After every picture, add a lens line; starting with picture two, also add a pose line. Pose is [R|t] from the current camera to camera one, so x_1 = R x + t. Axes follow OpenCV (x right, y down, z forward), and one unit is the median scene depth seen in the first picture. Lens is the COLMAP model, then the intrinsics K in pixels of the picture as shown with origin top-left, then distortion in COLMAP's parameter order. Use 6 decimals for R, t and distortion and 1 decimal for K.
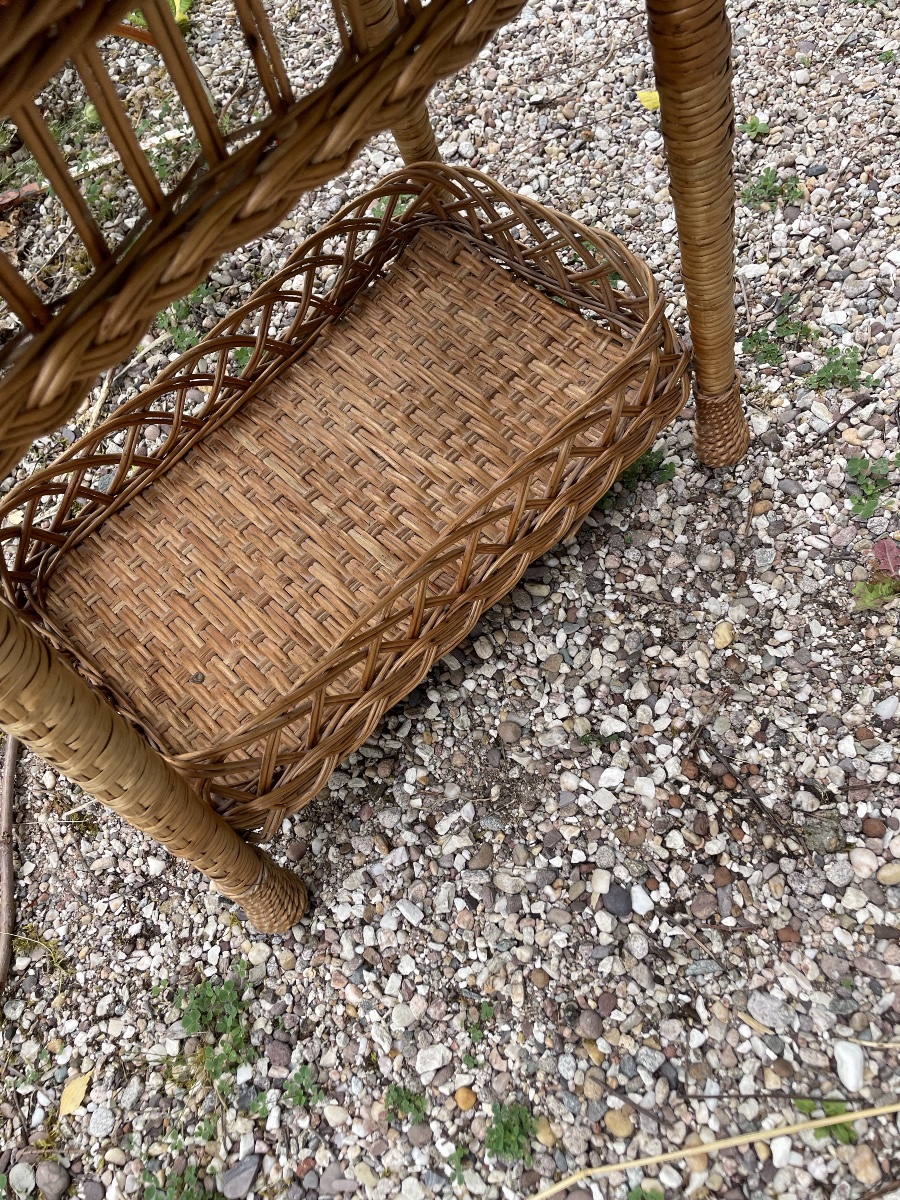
lens RADIAL K [[920.1, 0, 471.4], [0, 920.1, 584.7], [0, 0, 1]] dist [0.079958, -0.108187]
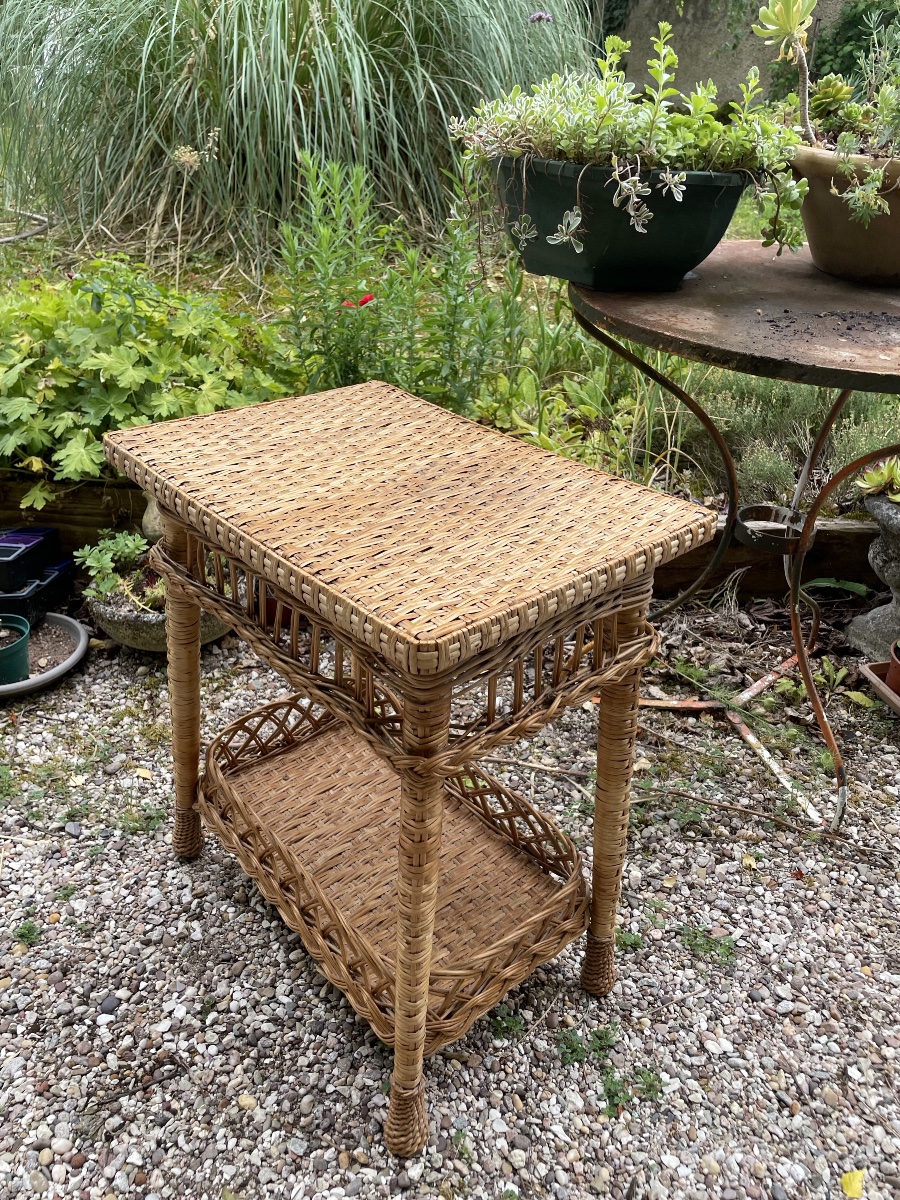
lens RADIAL K [[920.1, 0, 459.4], [0, 920.1, 607.0], [0, 0, 1]] dist [0.079958, -0.108187]
pose [[-0.110412, 0.655626, -0.746970, 0.813405], [-0.900454, 0.252144, 0.354408, -0.931118], [0.420703, 0.711743, 0.562521, -0.175293]]
